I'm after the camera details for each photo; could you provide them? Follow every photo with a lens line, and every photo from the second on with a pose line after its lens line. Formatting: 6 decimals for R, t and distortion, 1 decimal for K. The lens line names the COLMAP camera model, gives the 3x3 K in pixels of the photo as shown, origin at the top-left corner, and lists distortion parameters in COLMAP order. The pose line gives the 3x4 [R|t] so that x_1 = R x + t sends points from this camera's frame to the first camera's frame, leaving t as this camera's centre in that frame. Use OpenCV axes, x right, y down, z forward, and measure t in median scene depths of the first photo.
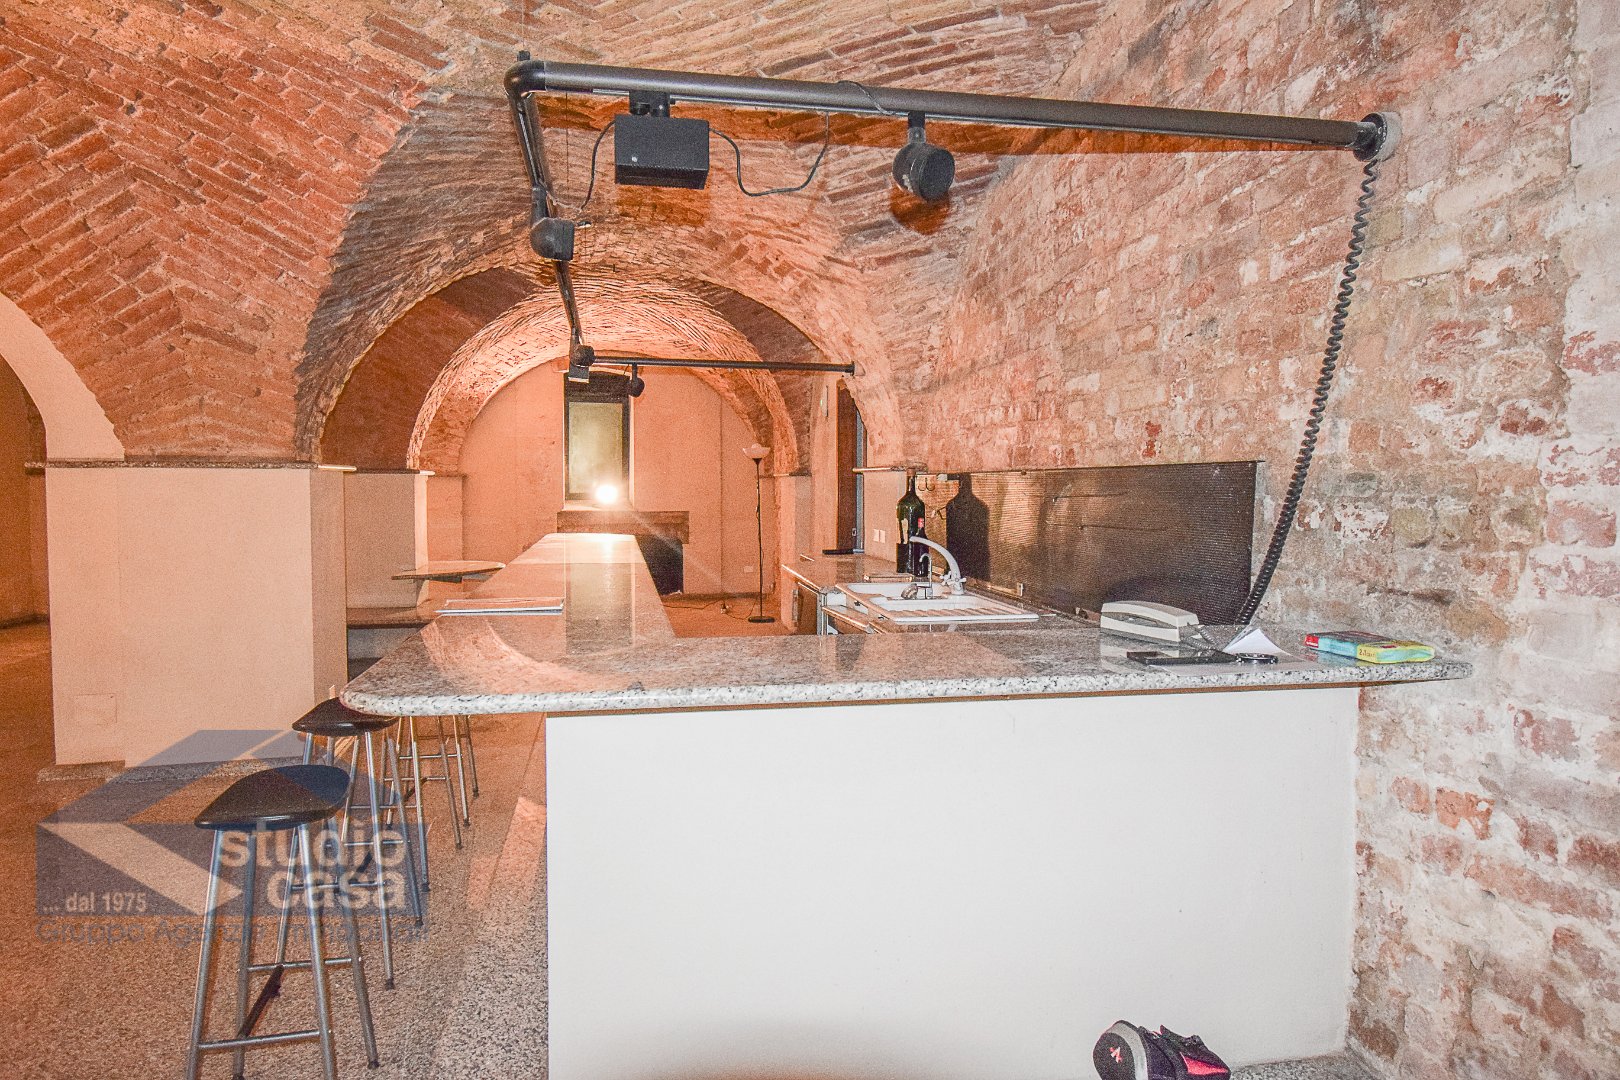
lens RADIAL K [[1043.6, 0, 825.1], [0, 1043.6, 536.4], [0, 0, 1]] dist [0.011431, -0.026139]
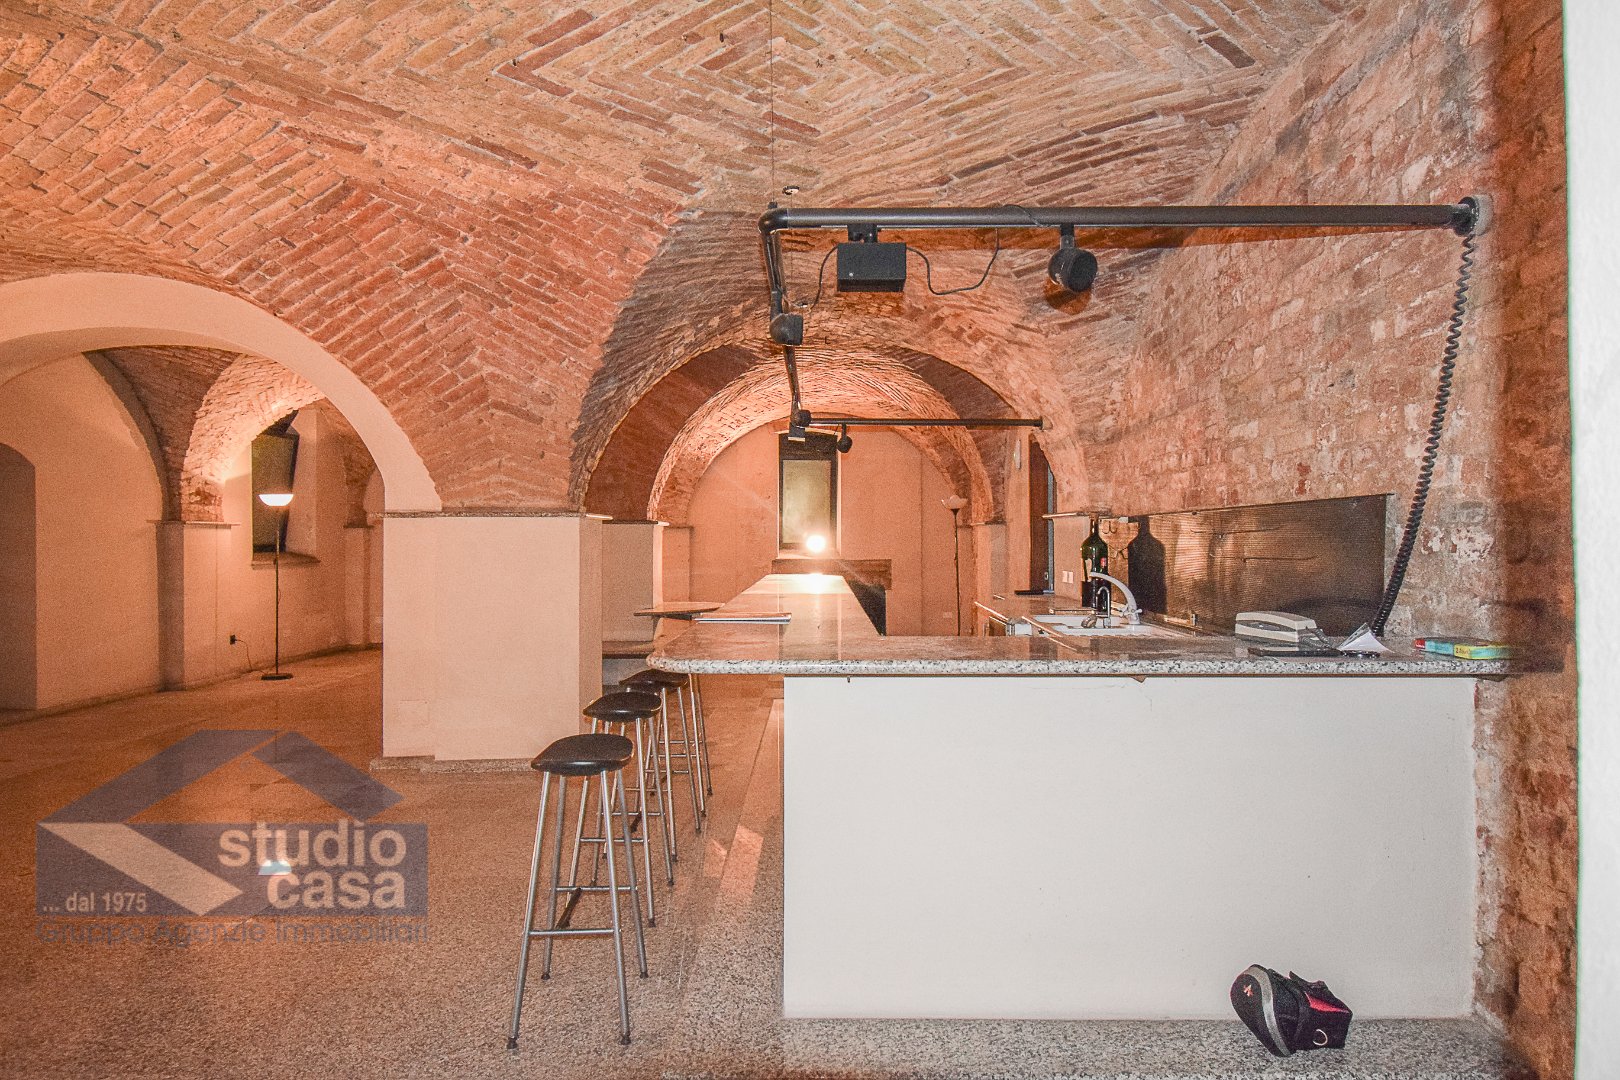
lens RADIAL K [[1028.6, 0, 817.3], [0, 1028.6, 529.9], [0, 0, 1]] dist [0.012630, -0.027585]
pose [[0.979716, -0.005723, -0.200308, 0.018808], [-0.006118, 0.998272, -0.058444, 0.023054], [0.200297, 0.058483, 0.977988, -0.139461]]
